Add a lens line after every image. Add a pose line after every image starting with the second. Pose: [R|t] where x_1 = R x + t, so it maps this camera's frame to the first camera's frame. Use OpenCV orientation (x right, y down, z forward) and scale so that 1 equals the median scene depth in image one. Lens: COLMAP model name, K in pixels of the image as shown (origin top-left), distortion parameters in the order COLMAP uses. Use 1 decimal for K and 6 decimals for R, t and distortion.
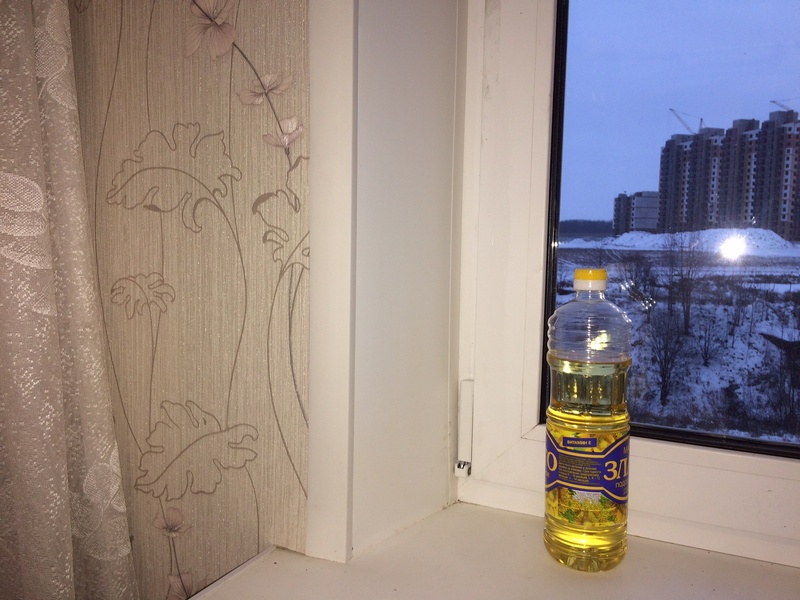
lens RADIAL K [[668.2, 0, 397.7], [0, 668.2, 301.8], [0, 0, 1]] dist [0.051602, -0.054105]
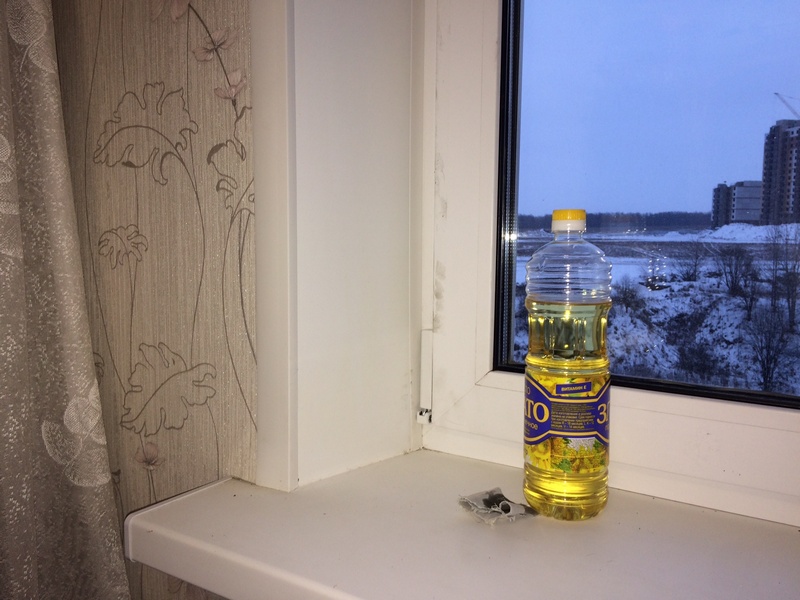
lens RADIAL K [[668.2, 0, 399.2], [0, 668.2, 301.8], [0, 0, 1]] dist [0.051602, -0.054105]
pose [[0.992769, 0.002968, -0.120002, 0.207924], [-0.002060, 0.999968, 0.007697, 0.075917], [0.120021, -0.007394, 0.992744, -0.024904]]
